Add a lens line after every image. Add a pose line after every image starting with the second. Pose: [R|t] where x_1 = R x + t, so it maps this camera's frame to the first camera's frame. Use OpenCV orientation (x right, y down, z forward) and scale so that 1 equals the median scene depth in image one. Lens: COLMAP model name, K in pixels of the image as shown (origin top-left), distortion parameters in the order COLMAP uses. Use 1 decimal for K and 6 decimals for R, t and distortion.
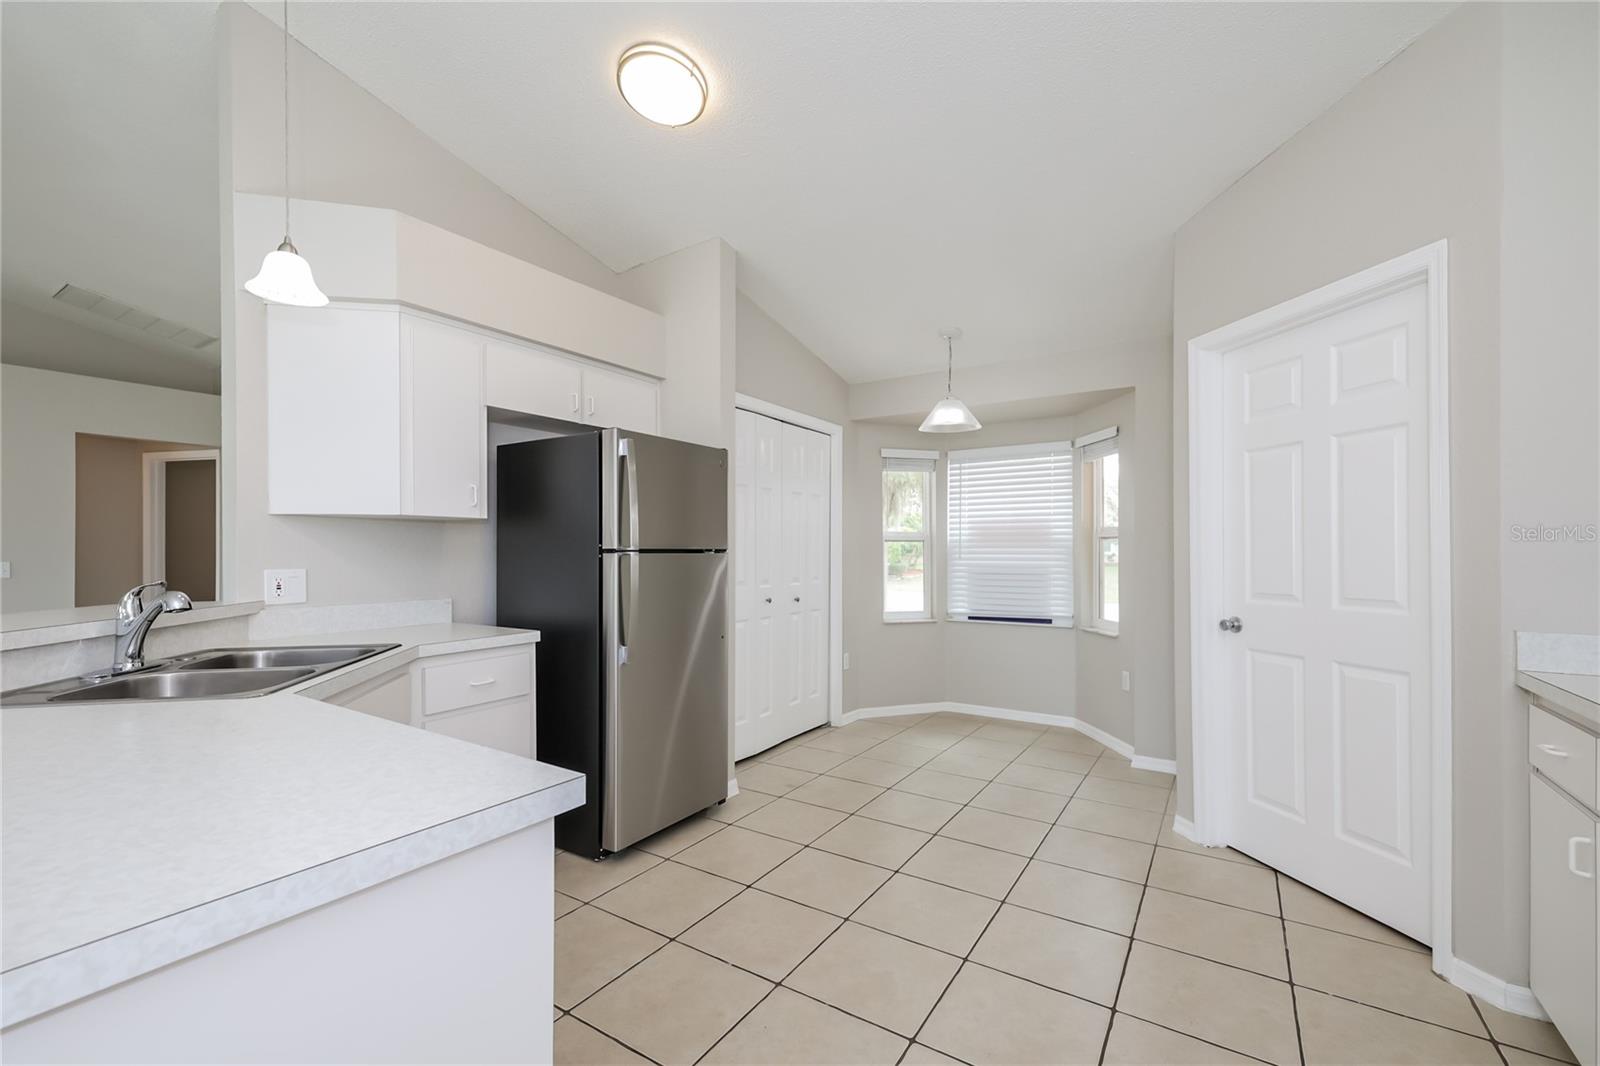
lens RADIAL K [[671.8, 0, 797.4], [0, 671.8, 558.2], [0, 0, 1]] dist [0.001583, 0.000317]
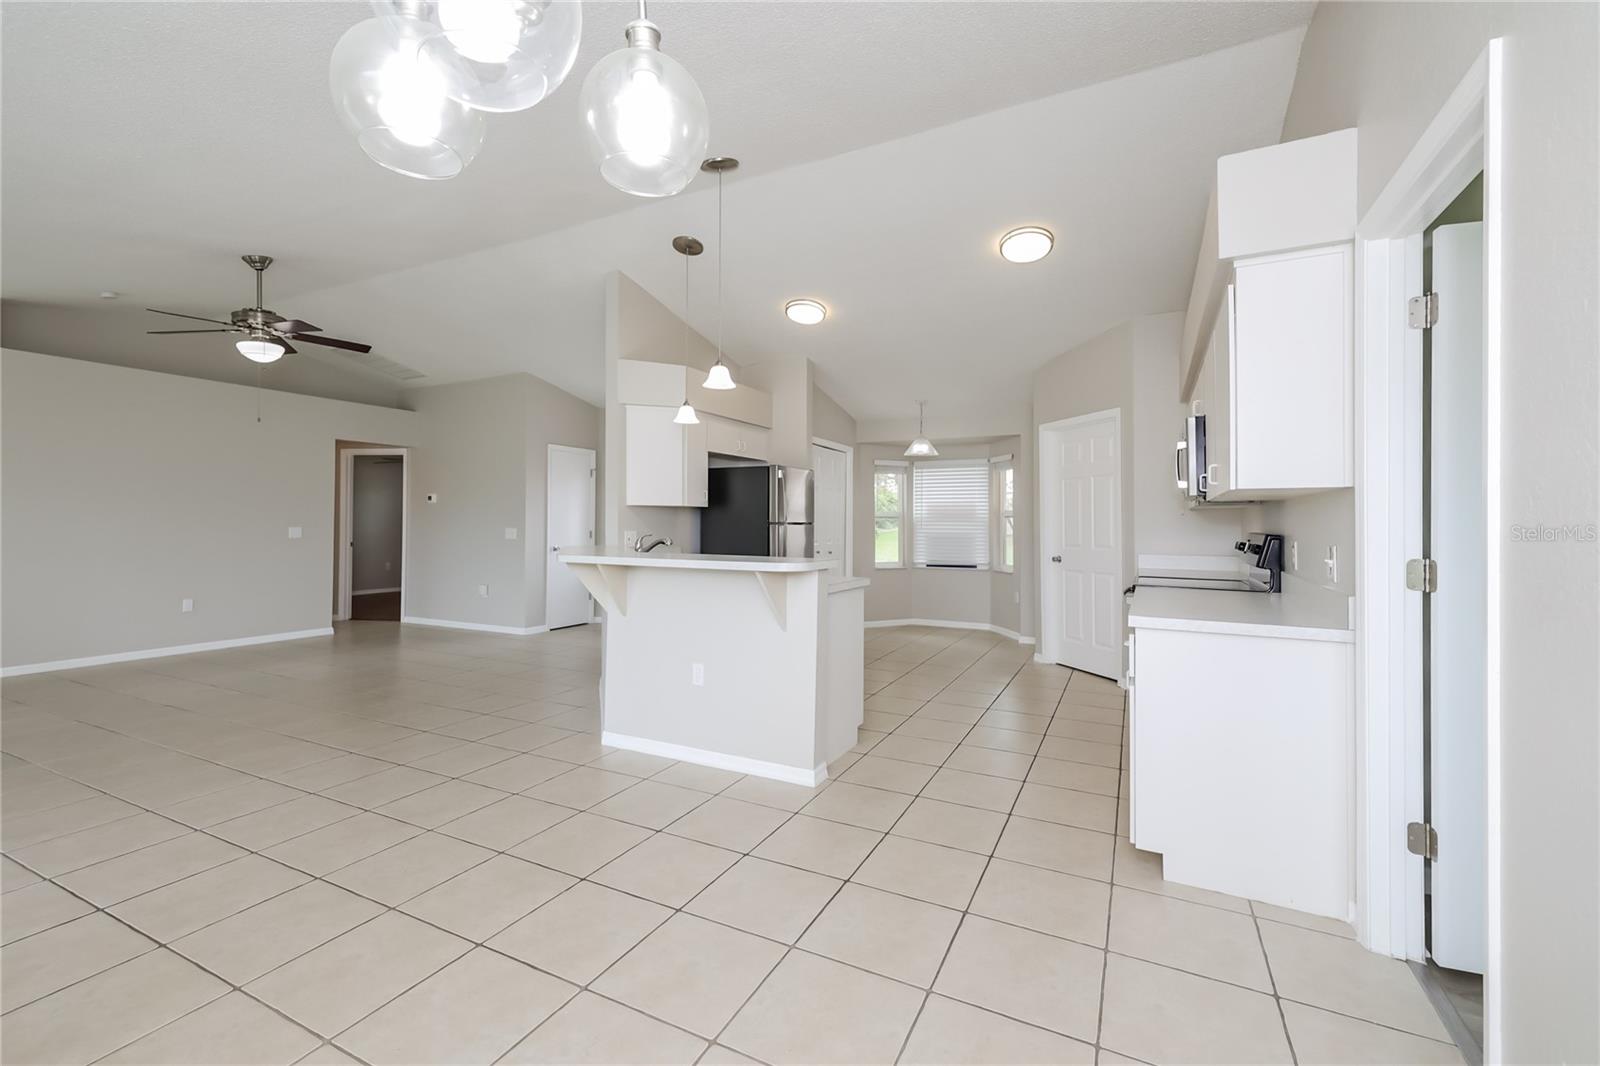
lens RADIAL K [[671.8, 0, 805.6], [0, 671.8, 521.1], [0, 0, 1]] dist [0.001583, 0.000317]
pose [[0.993643, 0.005639, 0.112437, -0.237789], [-0.004266, 0.999913, -0.012447, 0.004593], [-0.112497, 0.011888, 0.993581, -0.628966]]
